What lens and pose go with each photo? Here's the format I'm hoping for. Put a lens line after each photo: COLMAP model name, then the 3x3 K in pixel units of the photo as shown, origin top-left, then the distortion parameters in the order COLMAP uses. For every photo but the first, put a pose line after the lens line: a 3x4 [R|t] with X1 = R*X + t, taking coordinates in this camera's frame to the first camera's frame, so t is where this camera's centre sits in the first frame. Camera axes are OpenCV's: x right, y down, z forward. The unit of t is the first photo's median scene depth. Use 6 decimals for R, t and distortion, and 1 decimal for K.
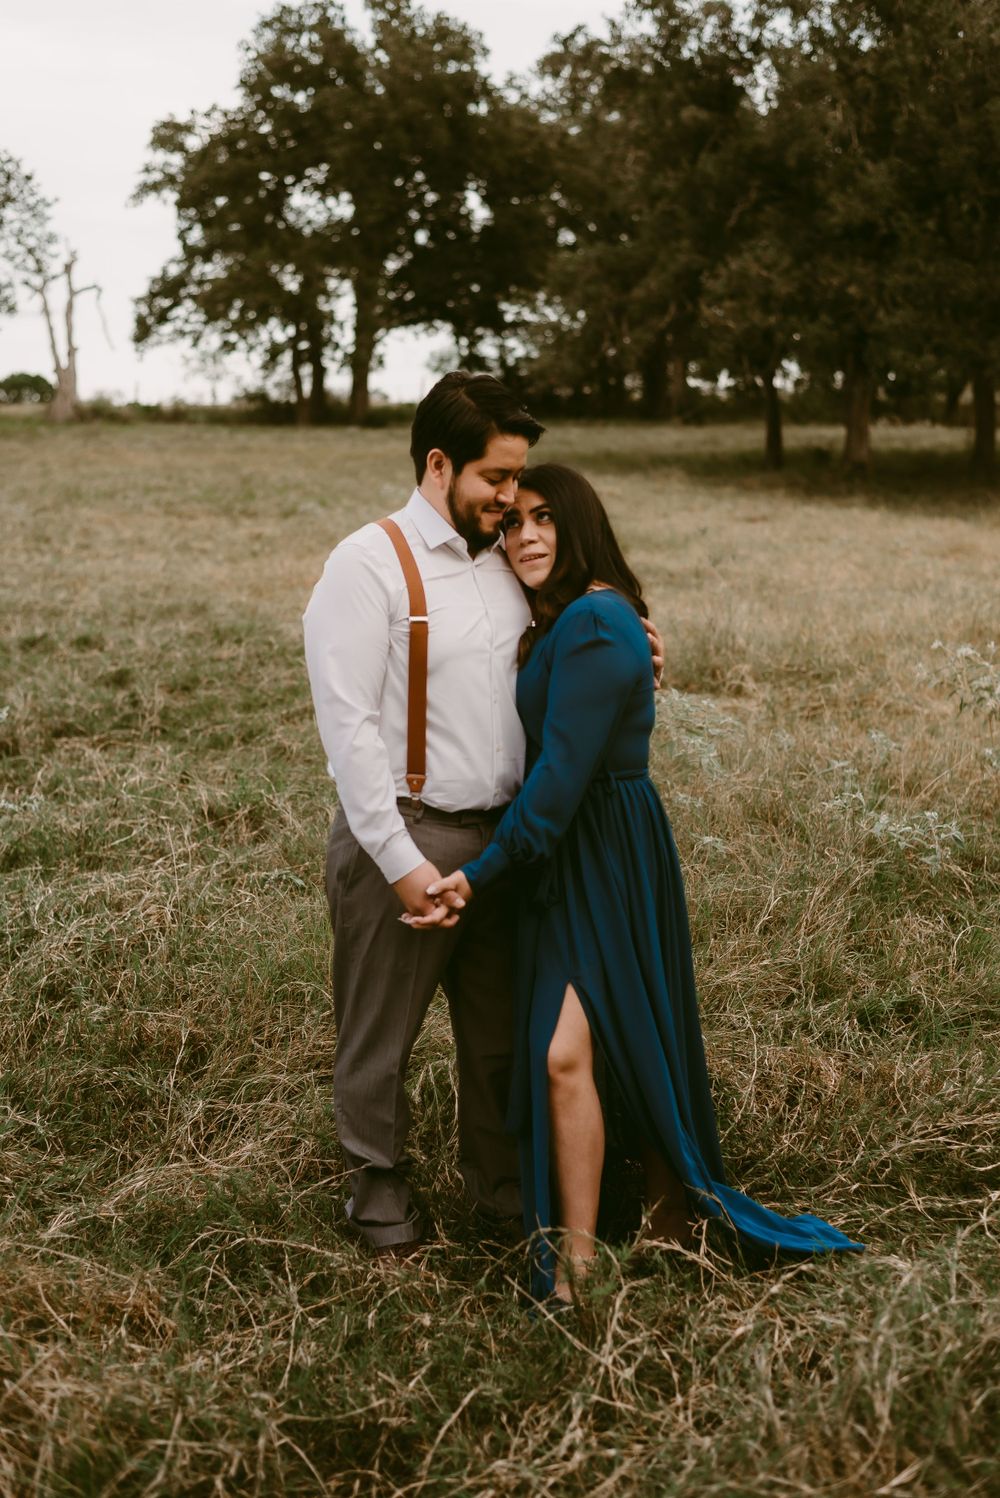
lens RADIAL K [[2173.6, 0, 499.4], [0, 2173.6, 750.5], [0, 0, 1]] dist [0.006266, 0.041862]
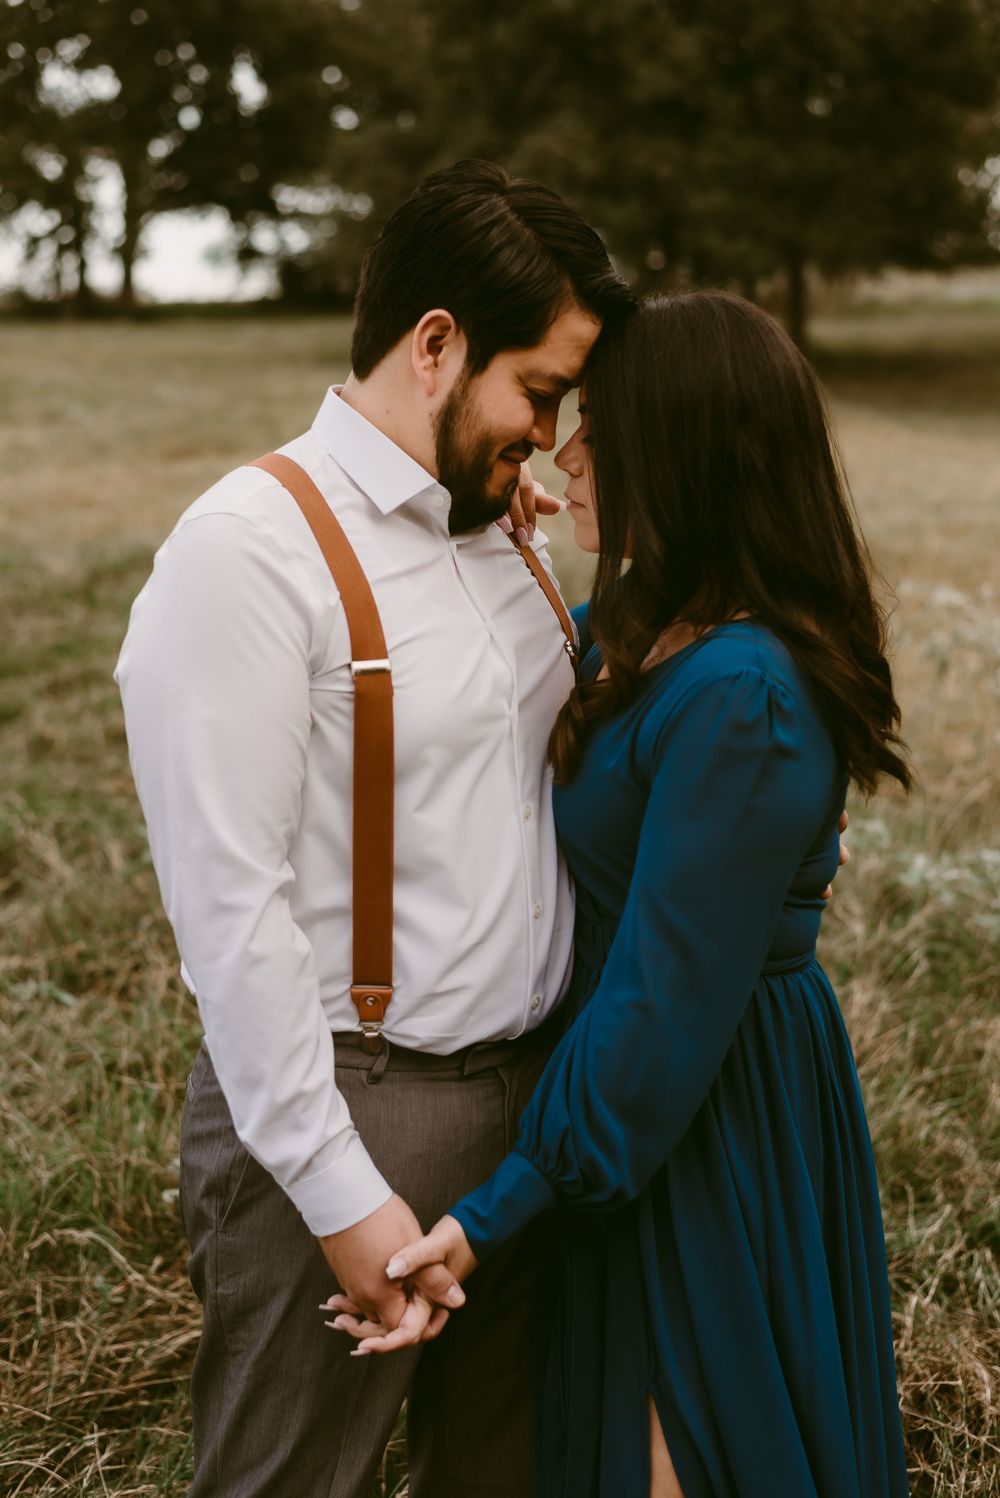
lens RADIAL K [[2266.6, 0, 498.6], [0, 2266.6, 753.6], [0, 0, 1]] dist [0.016223, 0.035967]
pose [[0.995442, -0.025018, 0.092029, -0.005187], [0.021294, 0.998923, 0.041222, -0.008093], [-0.092961, -0.039074, 0.994903, 0.066732]]
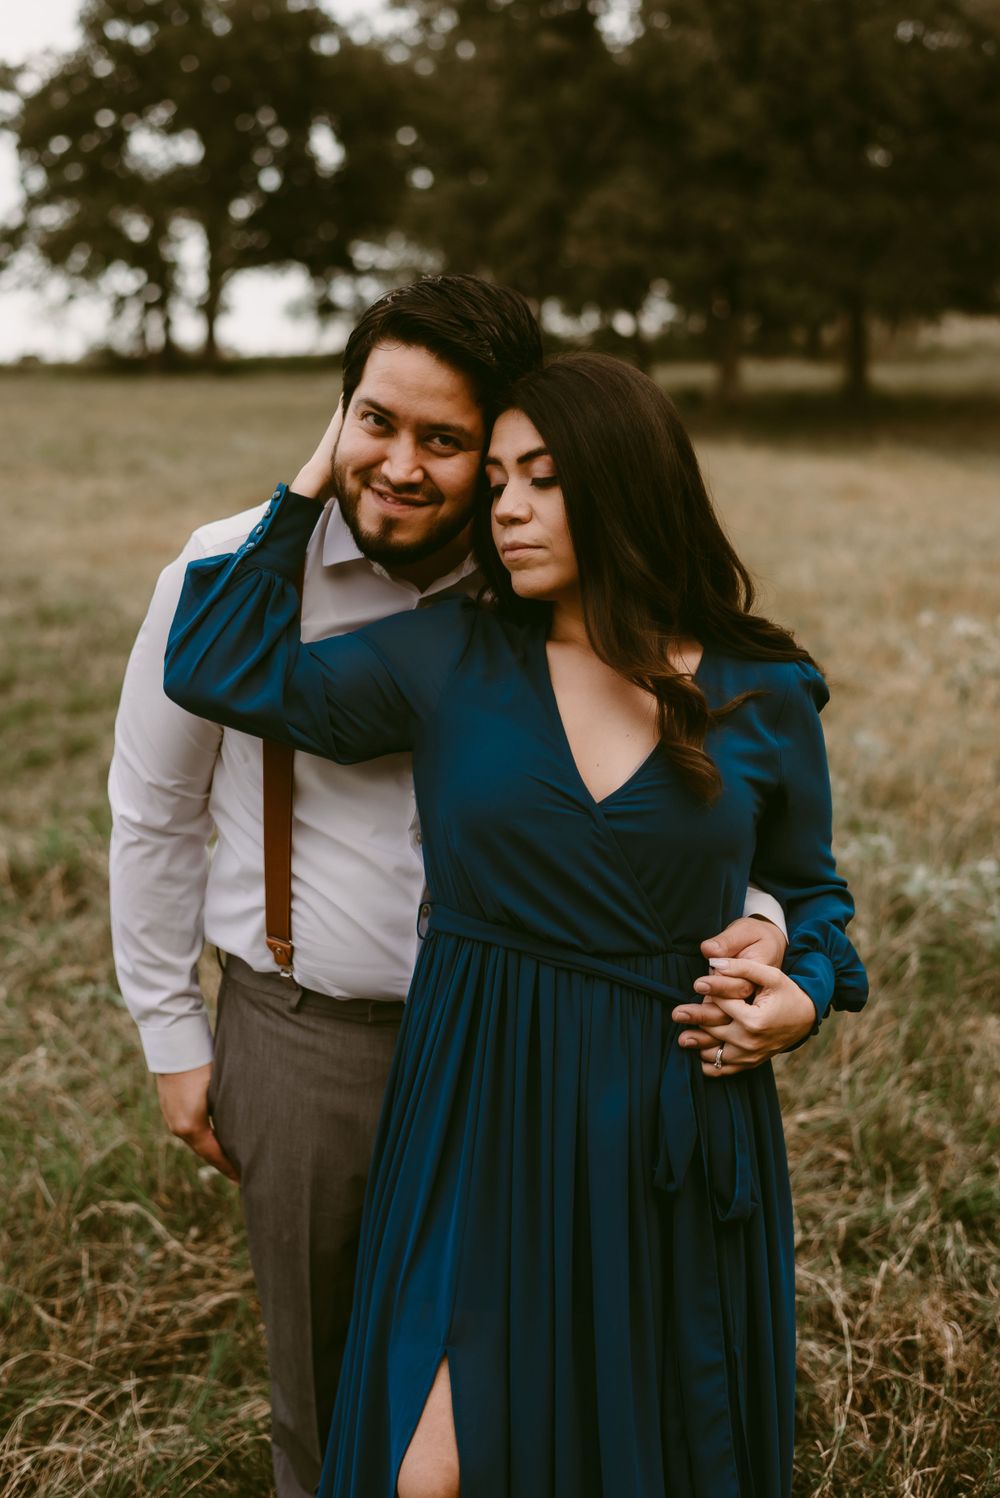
lens RADIAL K [[2208.4, 0, 497.5], [0, 2208.4, 746.8], [0, 0, 1]] dist [0.009122, 0.066478]
pose [[0.997816, -0.030693, 0.058485, -0.002145], [0.029538, 0.999353, 0.020517, -0.007034], [-0.059077, -0.018745, 0.998077, 0.059018]]
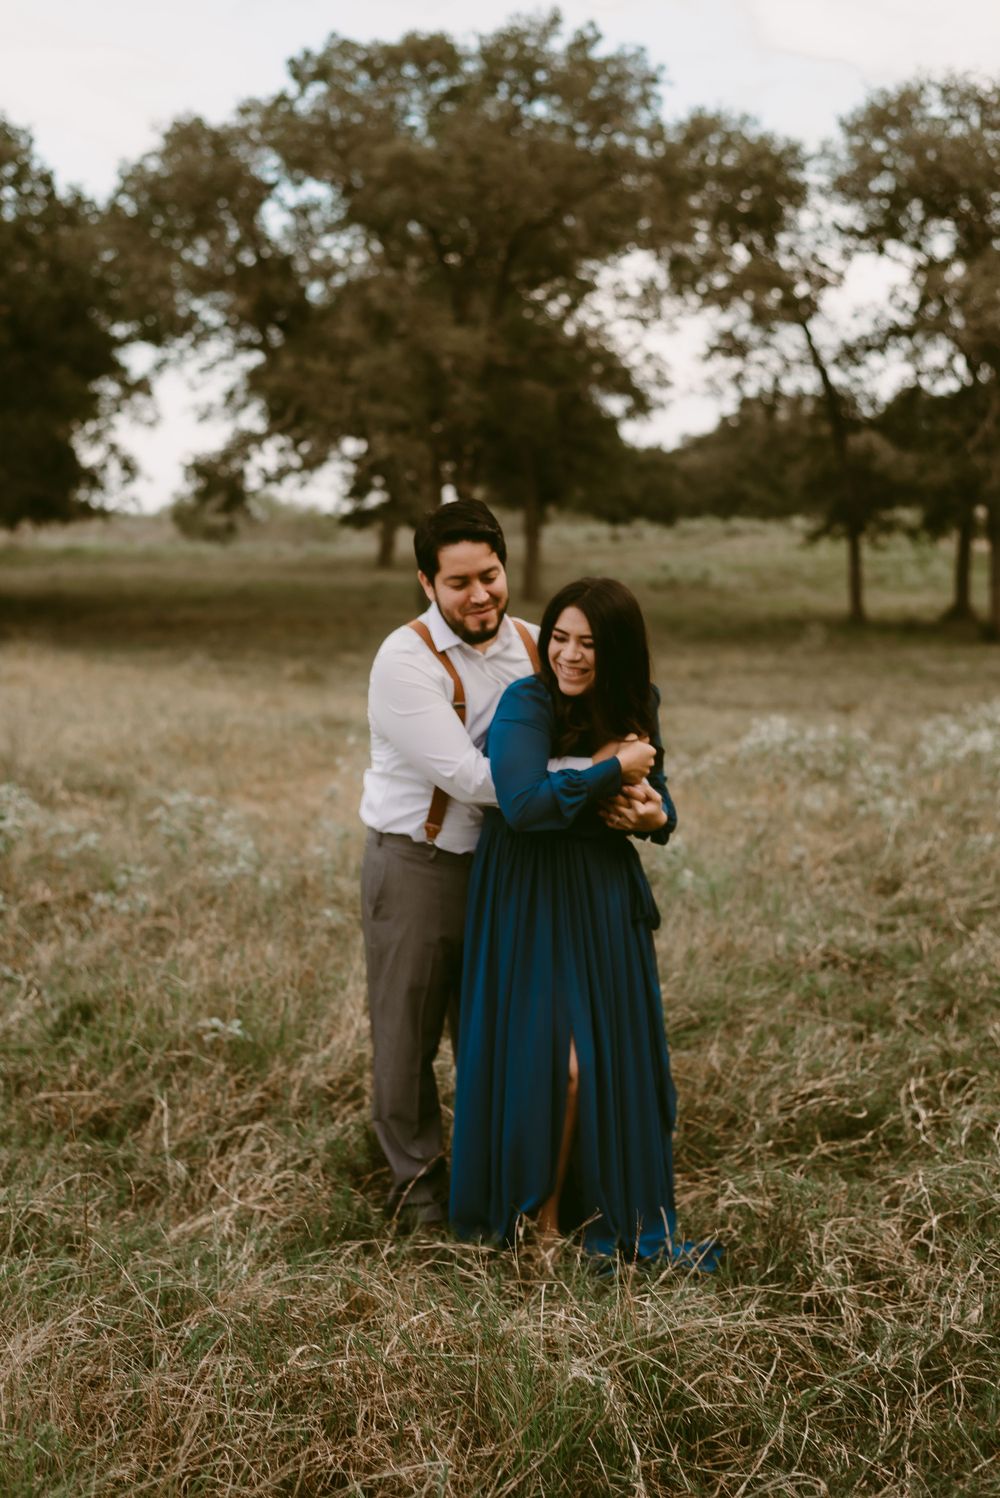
lens RADIAL K [[2159.2, 0, 501.4], [0, 2159.2, 750.7], [0, 0, 1]] dist [0.008193, 0.013842]
pose [[0.878385, -0.041632, 0.476136, -0.087280], [0.071054, 0.996504, -0.043952, 0.003602], [-0.472642, 0.072438, 0.878272, -0.006070]]
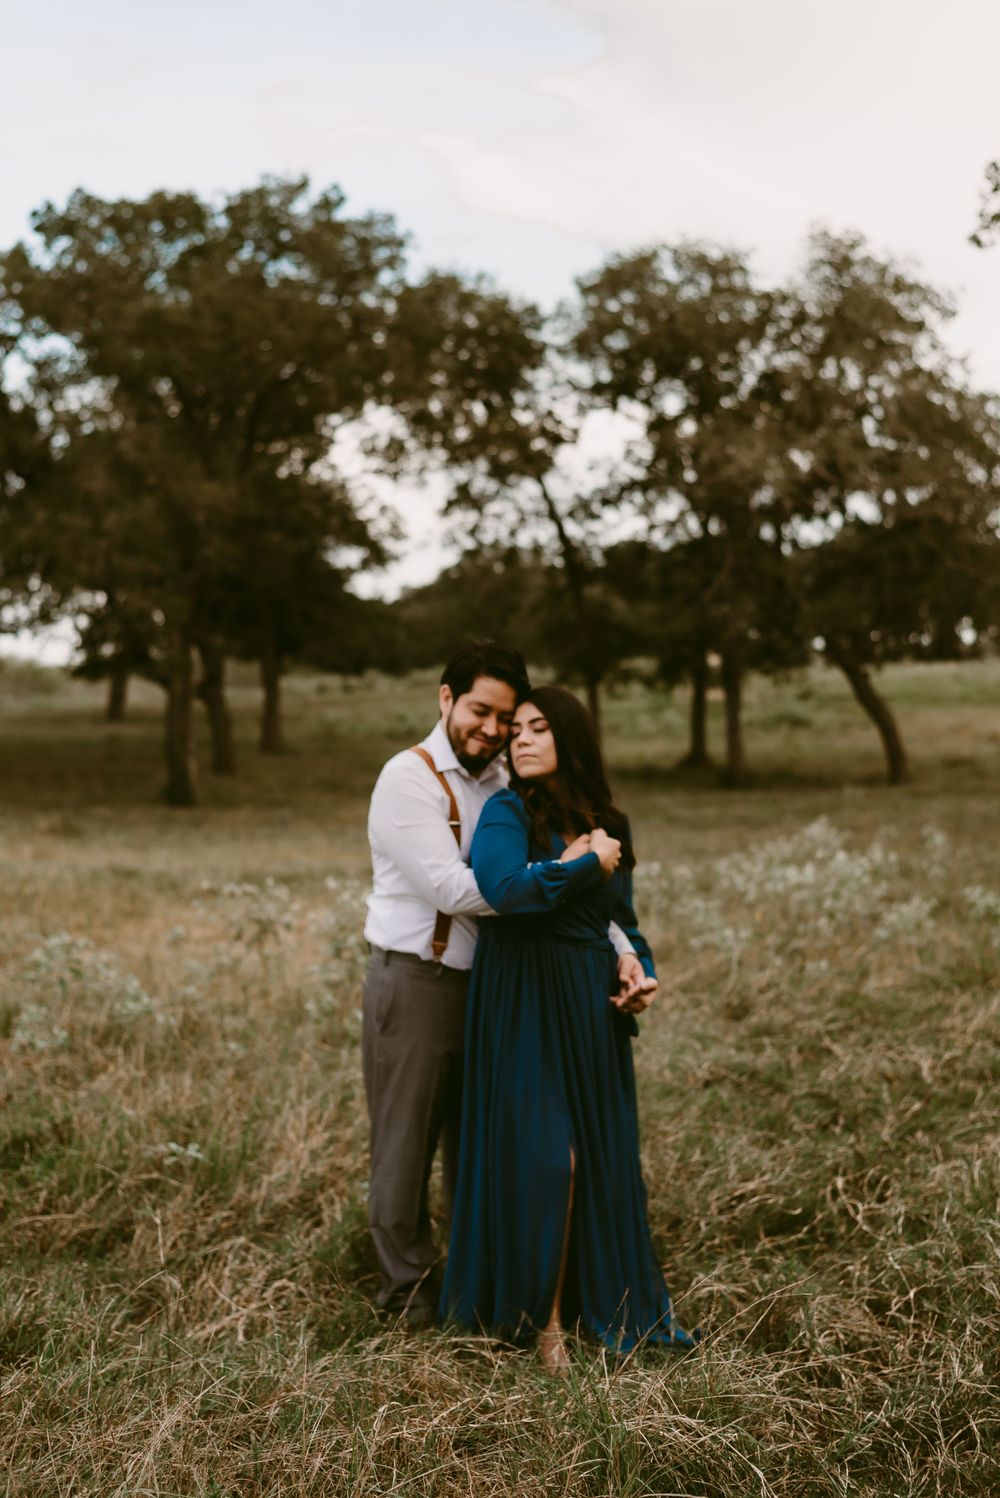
lens RADIAL K [[2179.4, 0, 496.7], [0, 2179.4, 744.3], [0, 0, 1]] dist [0.011579, 0.048253]
pose [[0.813131, -0.014777, 0.581893, -0.114493], [0.094029, 0.989883, -0.106257, 0.005028], [-0.574436, 0.141116, 0.806294, -0.008258]]
